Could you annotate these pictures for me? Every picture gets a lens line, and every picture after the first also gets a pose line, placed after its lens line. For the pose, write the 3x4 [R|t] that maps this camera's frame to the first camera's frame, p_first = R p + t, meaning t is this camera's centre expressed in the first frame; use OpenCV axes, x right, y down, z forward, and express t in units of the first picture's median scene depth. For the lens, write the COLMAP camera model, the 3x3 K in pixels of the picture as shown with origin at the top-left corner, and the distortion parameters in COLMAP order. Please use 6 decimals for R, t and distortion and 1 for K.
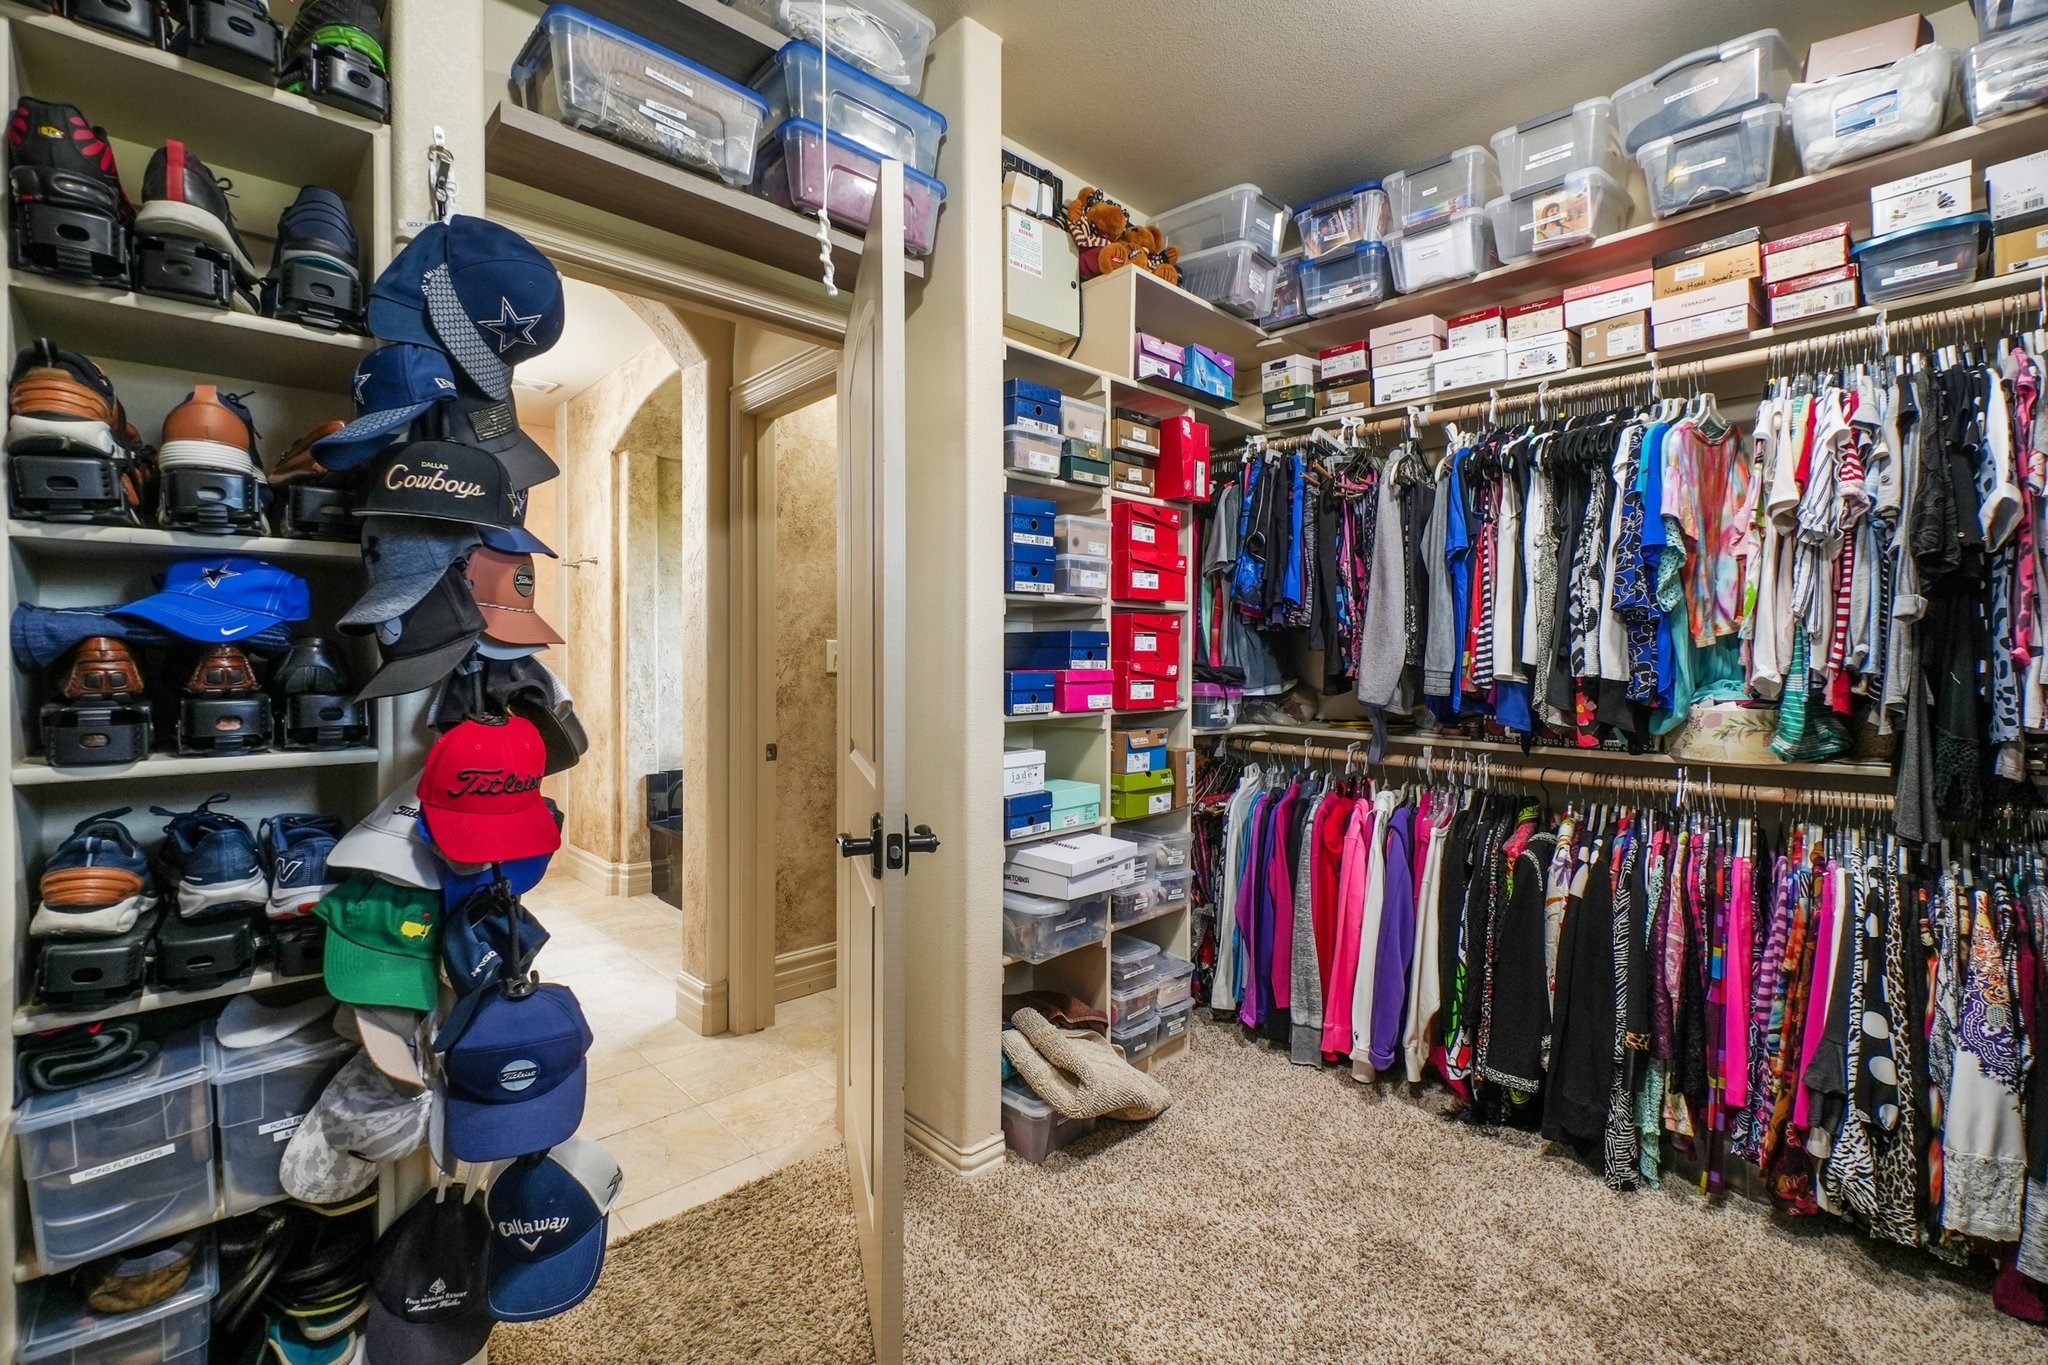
lens RADIAL K [[879.2, 0, 1019.6], [0, 879.2, 677.7], [0, 0, 1]] dist [-0.012564, -0.000636]
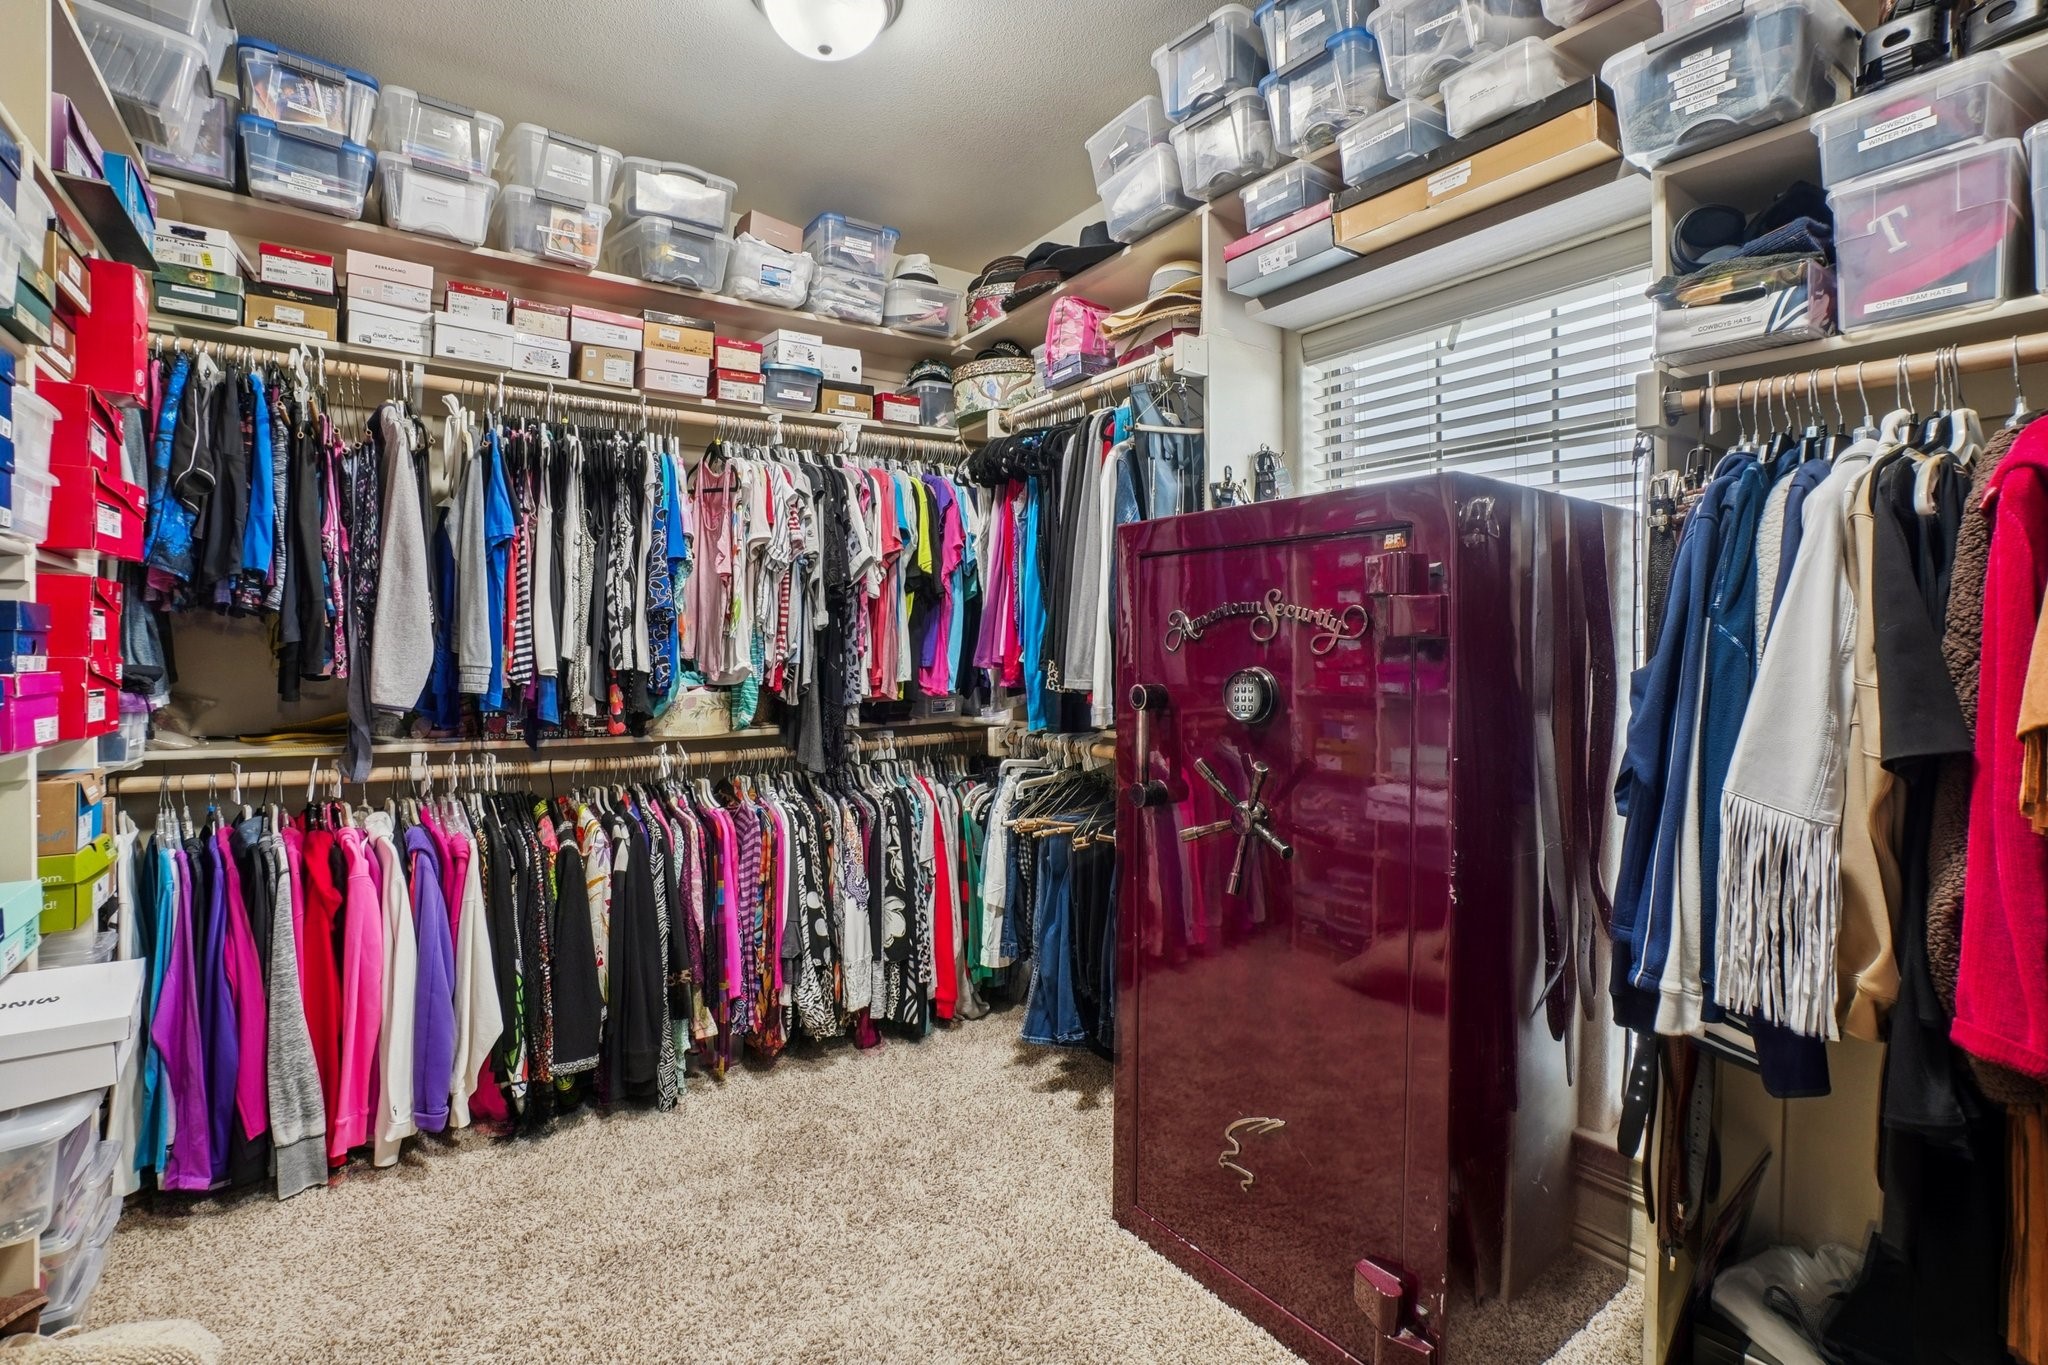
lens RADIAL K [[909.8, 0, 1026.9], [0, 909.8, 667.4], [0, 0, 1]] dist [-0.051433, 0.007407]
pose [[0.141404, -0.013935, 0.989854, -0.394058], [0.019985, 0.999737, 0.011219, -0.006387], [-0.989750, 0.018196, 0.141645, 0.329425]]
